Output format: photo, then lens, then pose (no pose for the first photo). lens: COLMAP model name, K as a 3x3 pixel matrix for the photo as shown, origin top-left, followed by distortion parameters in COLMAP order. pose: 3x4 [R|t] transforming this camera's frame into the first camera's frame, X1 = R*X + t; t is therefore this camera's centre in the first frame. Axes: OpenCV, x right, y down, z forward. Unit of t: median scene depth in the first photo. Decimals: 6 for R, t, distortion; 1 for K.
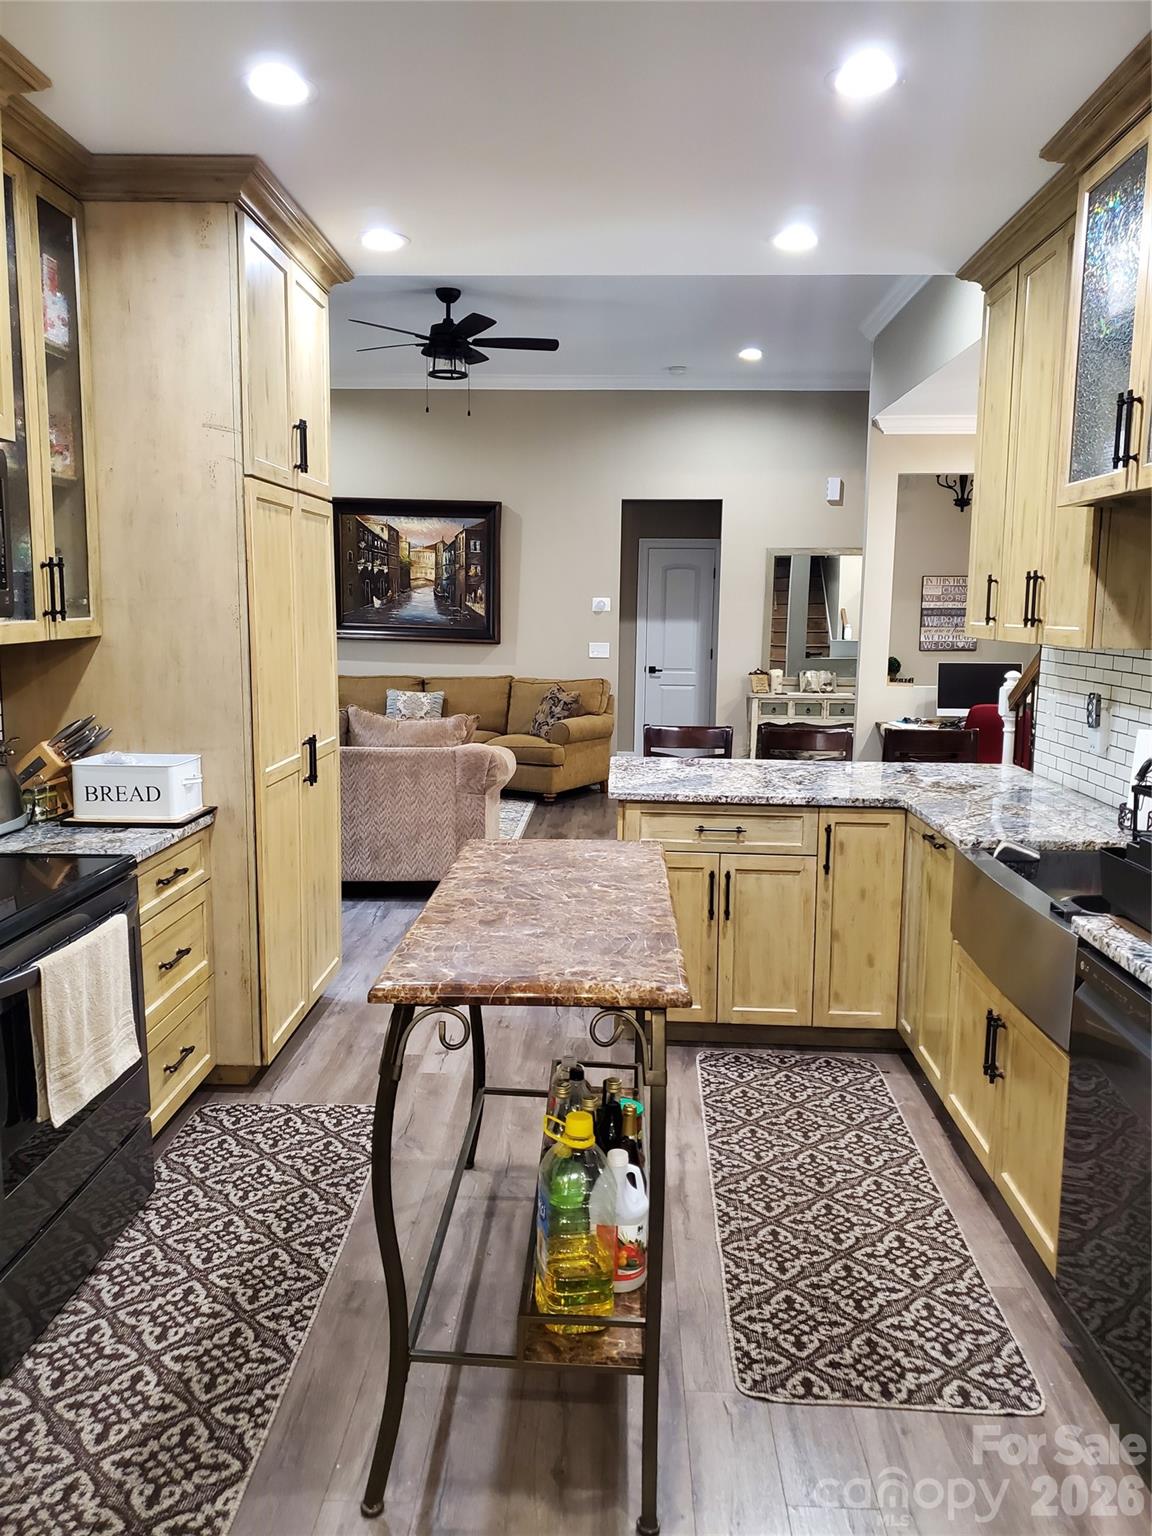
lens RADIAL K [[1169.5, 0, 576.0], [0, 1169.5, 768.0], [0, 0, 1]] dist [0.011673, -0.002000]
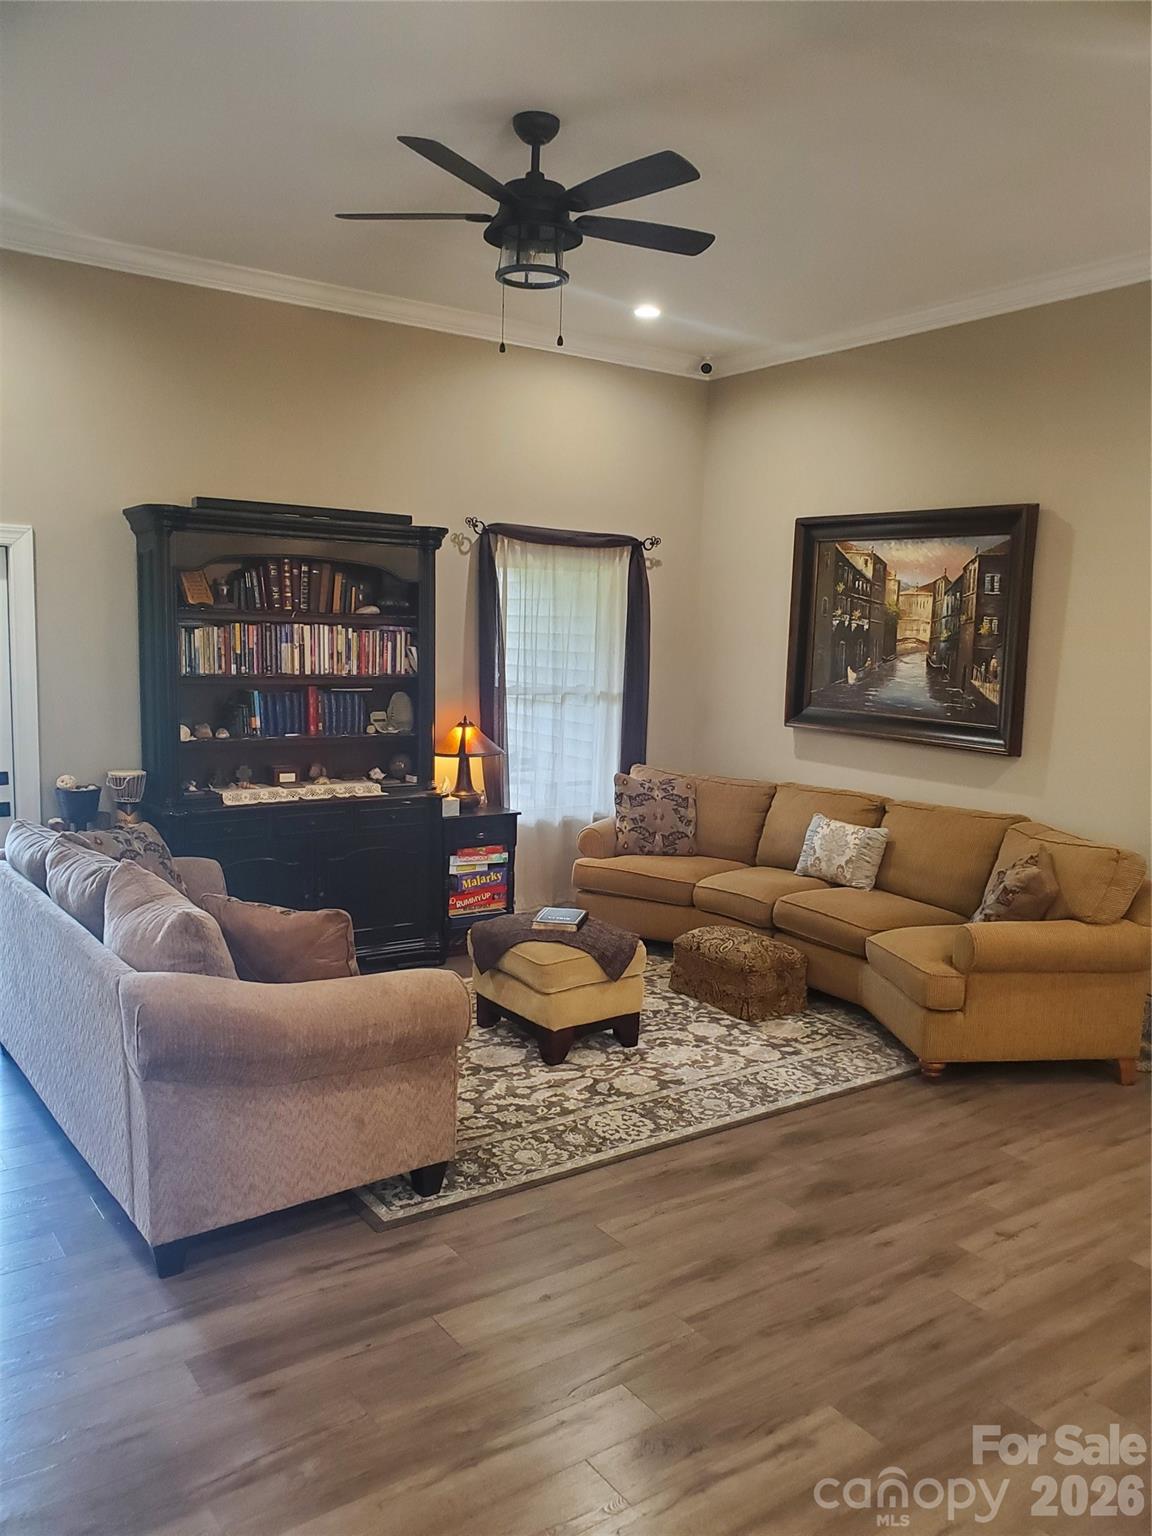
lens RADIAL K [[1216.5, 0, 576.0], [0, 1216.5, 768.0], [0, 0, 1]] dist [-0.002514, -0.002805]
pose [[0.616651, 0.086465, -0.782474, 0.262075], [-0.130149, 0.991470, 0.006992, -0.077210], [0.776404, 0.097526, 0.622644, 0.477144]]
